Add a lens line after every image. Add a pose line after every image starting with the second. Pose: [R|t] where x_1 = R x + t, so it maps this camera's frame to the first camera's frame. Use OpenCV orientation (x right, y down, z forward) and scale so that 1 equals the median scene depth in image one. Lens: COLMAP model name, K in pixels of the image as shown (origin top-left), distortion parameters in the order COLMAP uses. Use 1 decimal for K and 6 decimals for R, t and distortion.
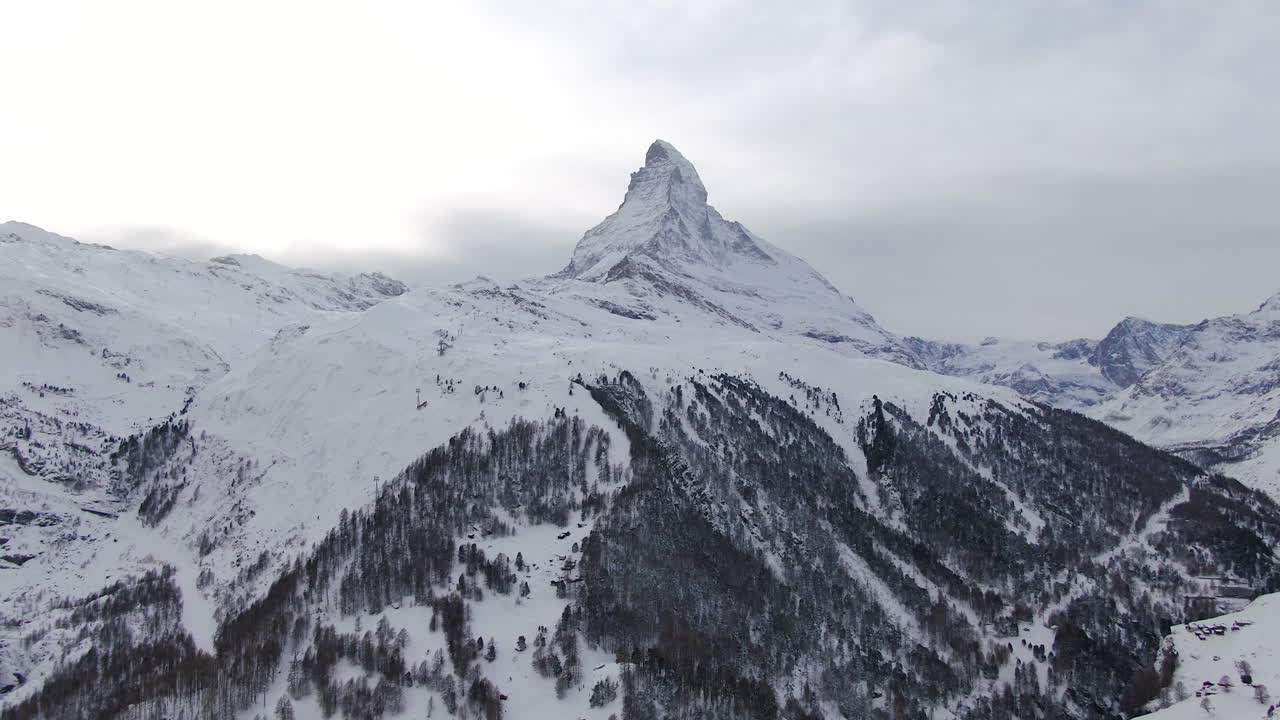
lens RADIAL K [[938.7, 0, 640.0], [0, 938.7, 360.0], [0, 0, 1]] dist [-0.020376, 0.005074]
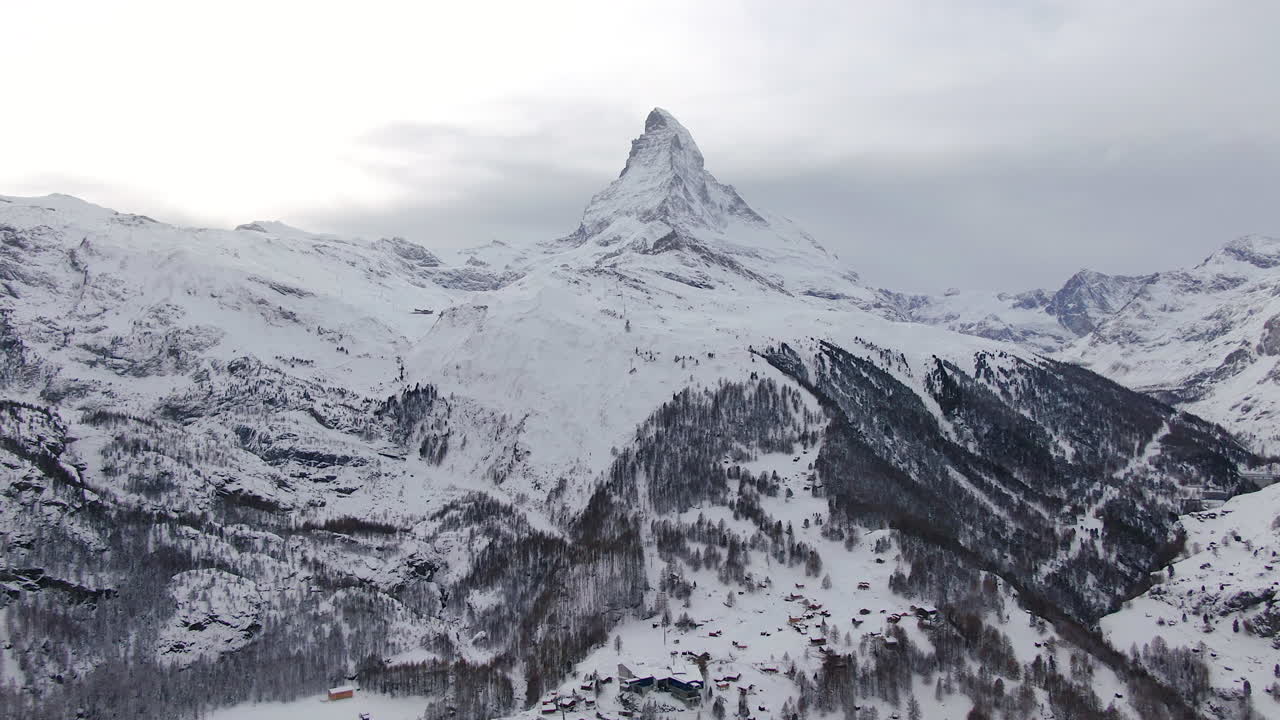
lens RADIAL K [[938.7, 0, 640.0], [0, 938.7, 360.0], [0, 0, 1]] dist [-0.020376, 0.005074]
pose [[0.998520, -0.015482, 0.052145, -0.224157], [0.012674, 0.998474, 0.053745, -0.030098], [-0.052898, -0.053005, 0.997192, -0.259209]]
